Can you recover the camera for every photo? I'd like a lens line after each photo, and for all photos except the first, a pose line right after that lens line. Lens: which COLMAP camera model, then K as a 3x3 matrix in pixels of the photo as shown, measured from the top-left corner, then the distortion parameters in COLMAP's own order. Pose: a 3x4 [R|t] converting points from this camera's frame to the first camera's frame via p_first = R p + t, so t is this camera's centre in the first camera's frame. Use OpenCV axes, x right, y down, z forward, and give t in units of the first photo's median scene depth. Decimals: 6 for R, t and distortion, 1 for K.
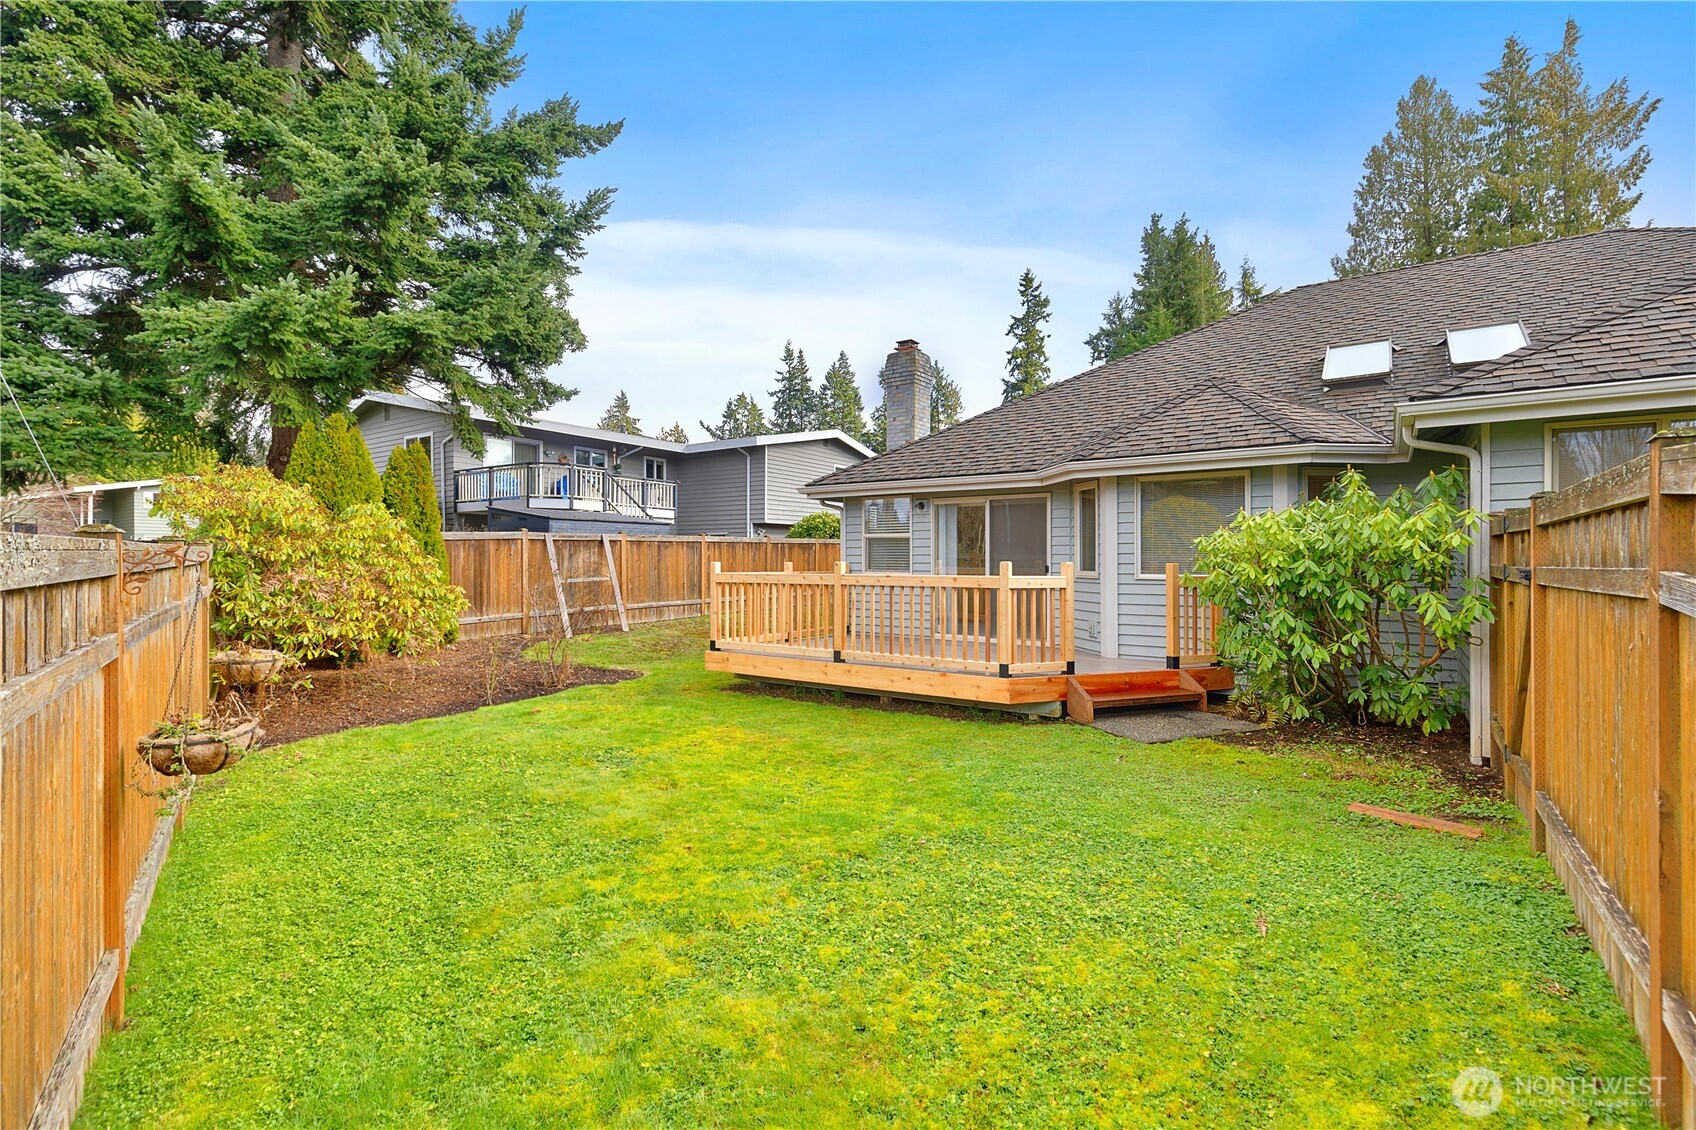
lens RADIAL K [[776.0, 0, 848.2], [0, 776.0, 556.9], [0, 0, 1]] dist [0.005500, -0.000510]
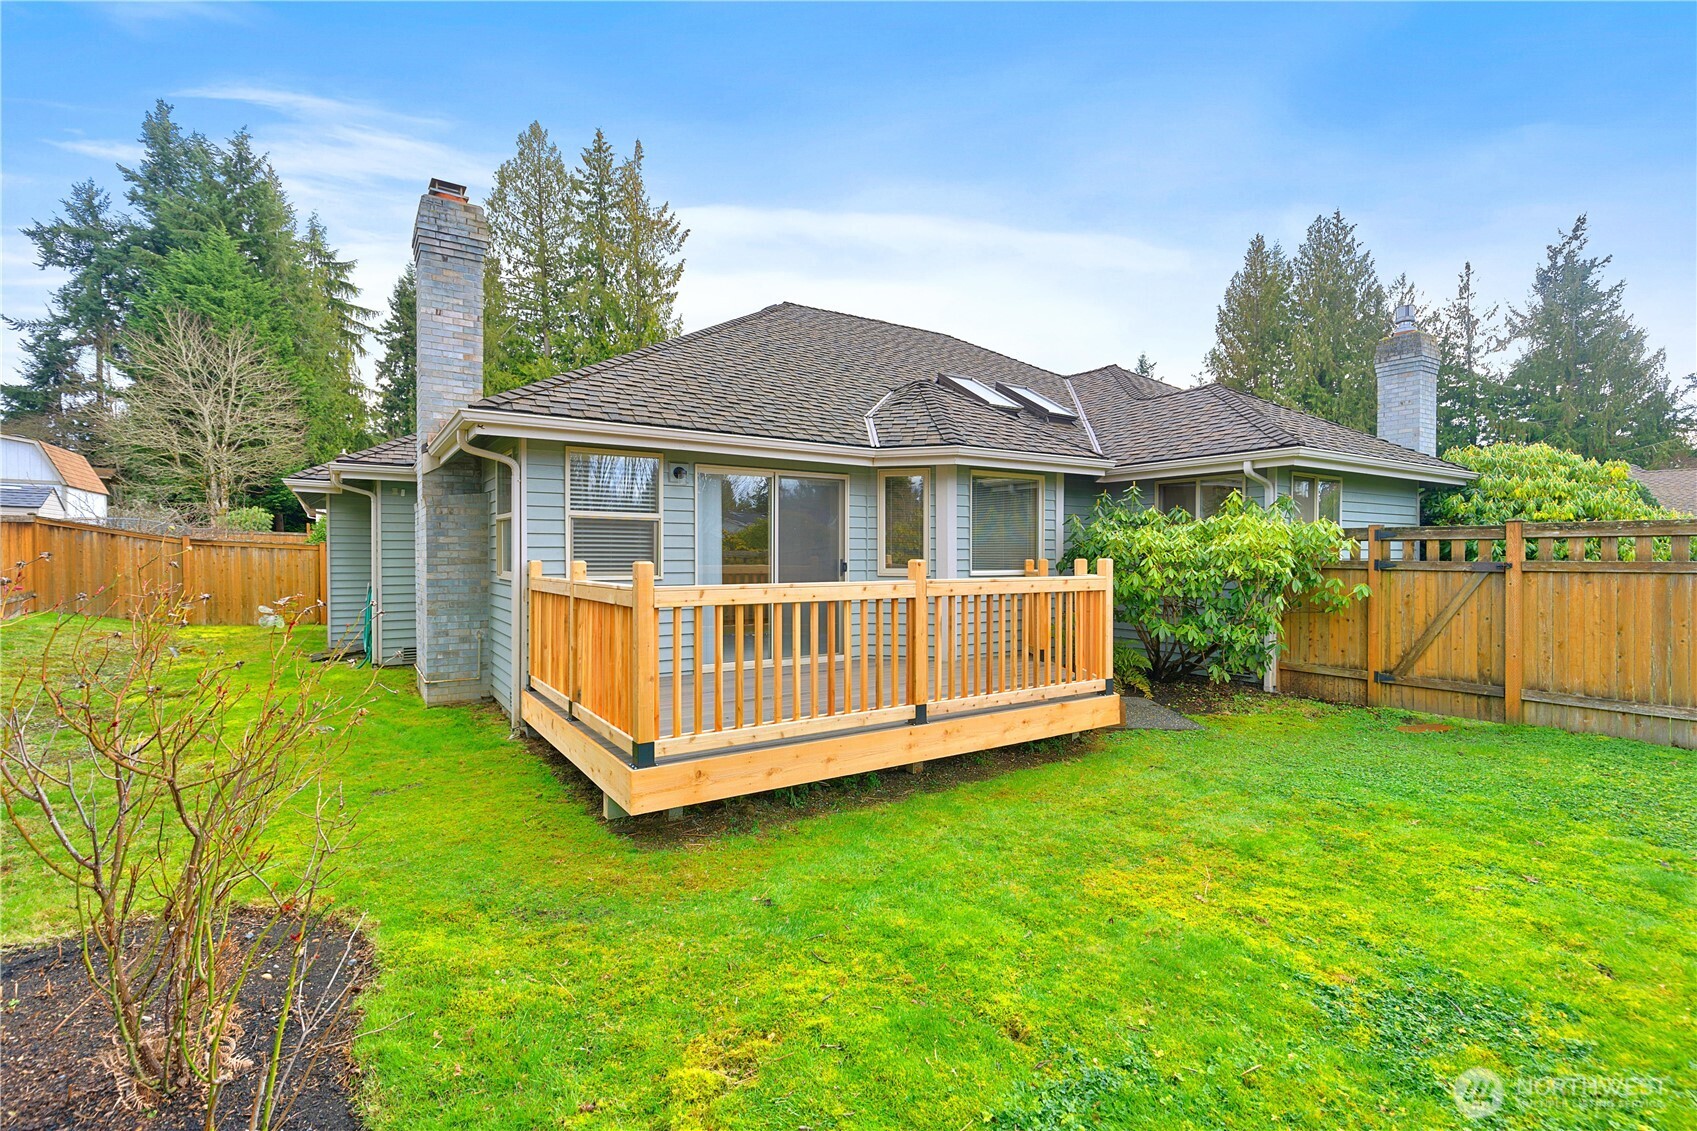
lens RADIAL K [[772.4, 0, 843.6], [0, 772.4, 552.2], [0, 0, 1]] dist [0.005628, 0.000271]
pose [[0.364963, 0.004225, 0.931012, -0.147706], [-0.005328, 0.999983, -0.002450, 0.000562], [-0.931007, -0.004067, 0.364979, 0.204234]]
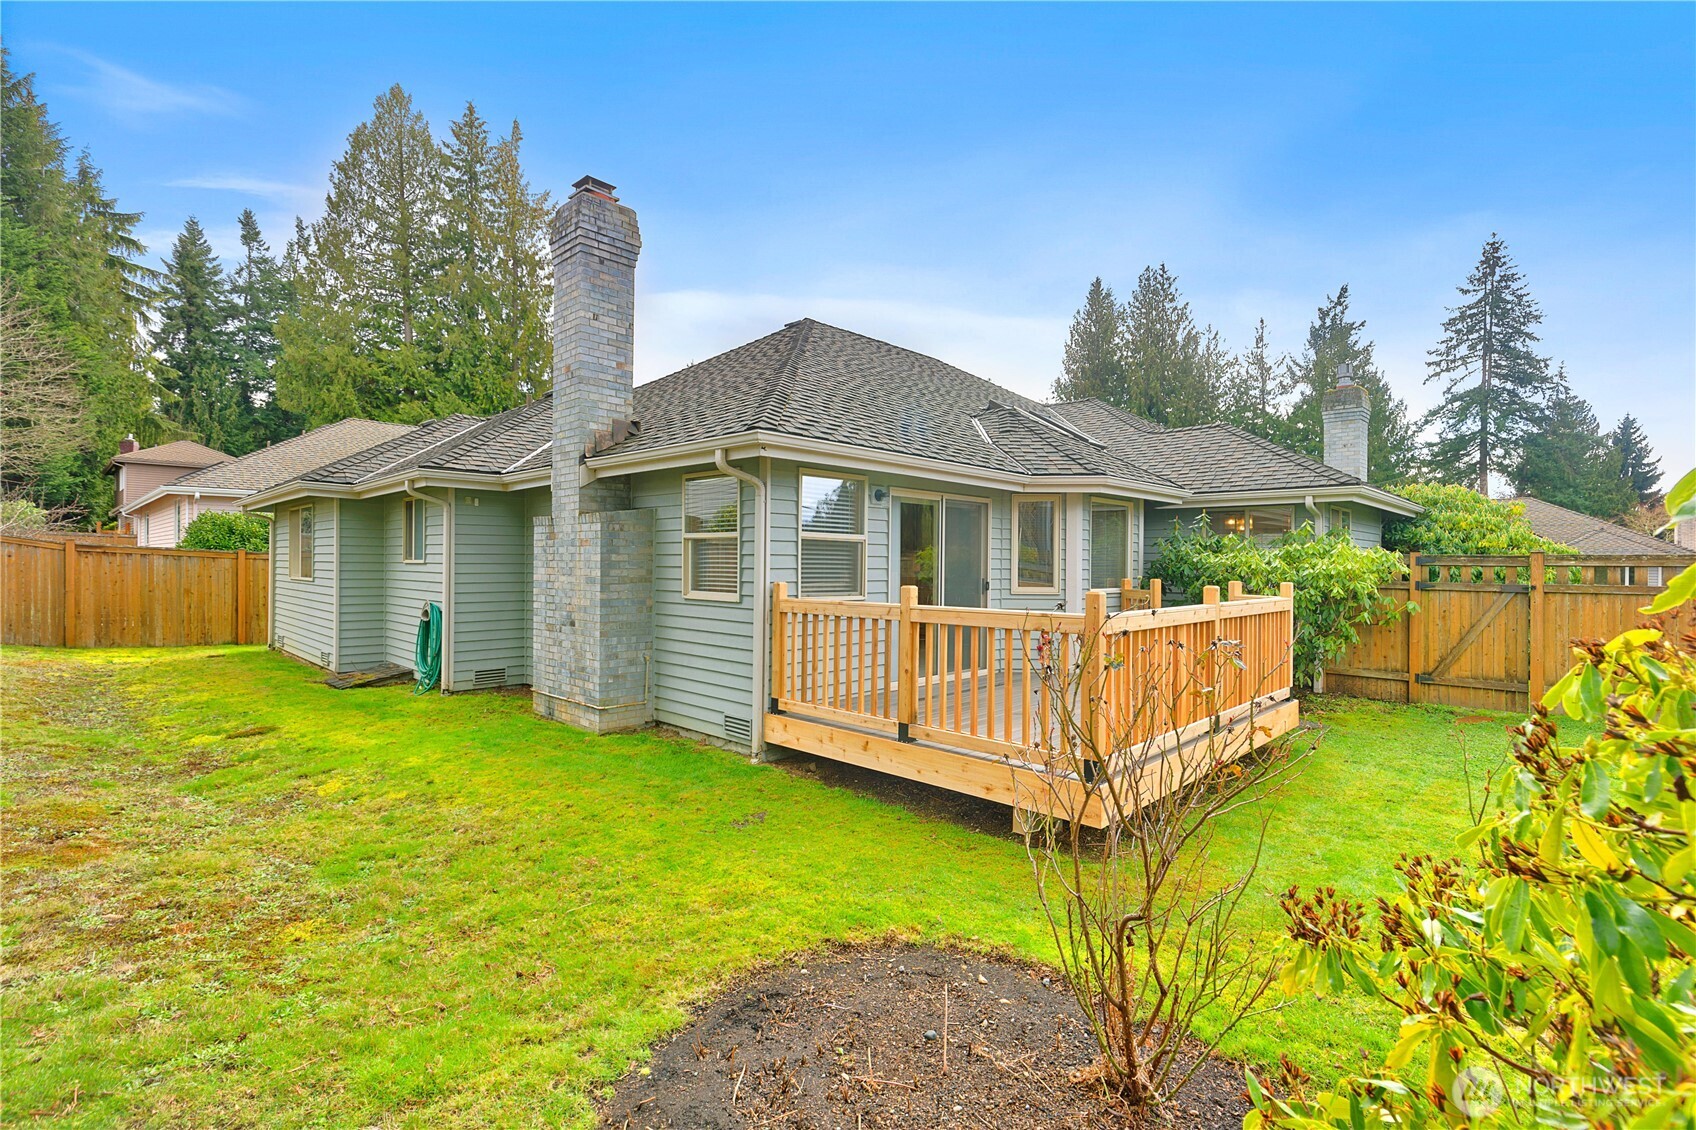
lens RADIAL K [[771.9, 0, 843.1], [0, 771.9, 551.7], [0, 0, 1]] dist [0.005628, 0.000271]
pose [[0.154589, 0.015932, 0.987850, -0.180230], [-0.013561, 0.999810, -0.014003, -0.002310], [-0.987886, -0.011231, 0.154775, 0.294411]]
